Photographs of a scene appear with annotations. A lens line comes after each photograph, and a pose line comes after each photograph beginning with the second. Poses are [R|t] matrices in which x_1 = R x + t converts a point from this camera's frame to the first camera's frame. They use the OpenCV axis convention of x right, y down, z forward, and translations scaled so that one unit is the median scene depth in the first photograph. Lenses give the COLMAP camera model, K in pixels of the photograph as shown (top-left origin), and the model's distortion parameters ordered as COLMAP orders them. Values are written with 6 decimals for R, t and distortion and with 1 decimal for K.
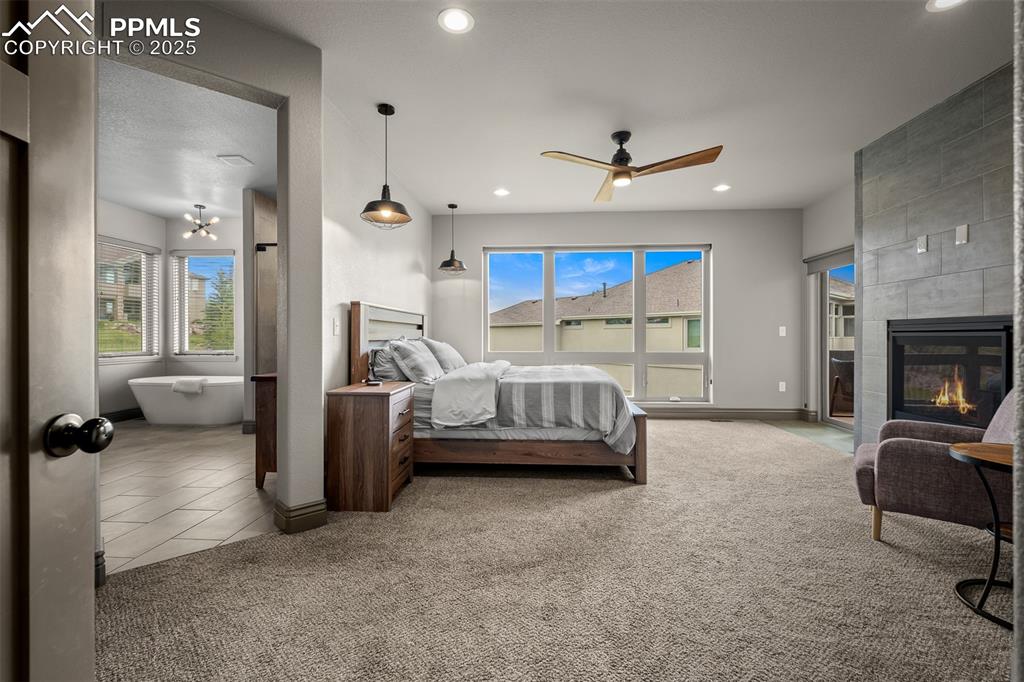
lens RADIAL K [[454.1, 0, 513.7], [0, 454.1, 337.3], [0, 0, 1]] dist [-0.000413, 0.000128]
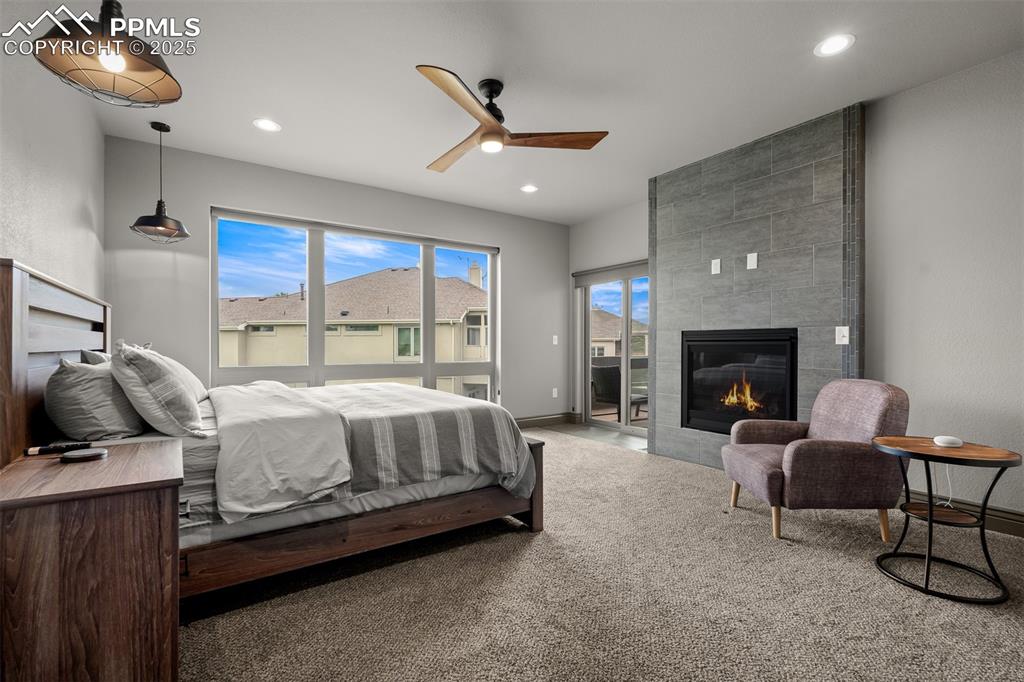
lens RADIAL K [[458.5, 0, 514.6], [0, 458.5, 348.3], [0, 0, 1]] dist [-0.003643, -0.000363]
pose [[0.782715, -0.002996, 0.622373, -0.238940], [-0.000421, 0.999986, 0.005342, 0.000536], [-0.622380, -0.004443, 0.782702, 0.388835]]
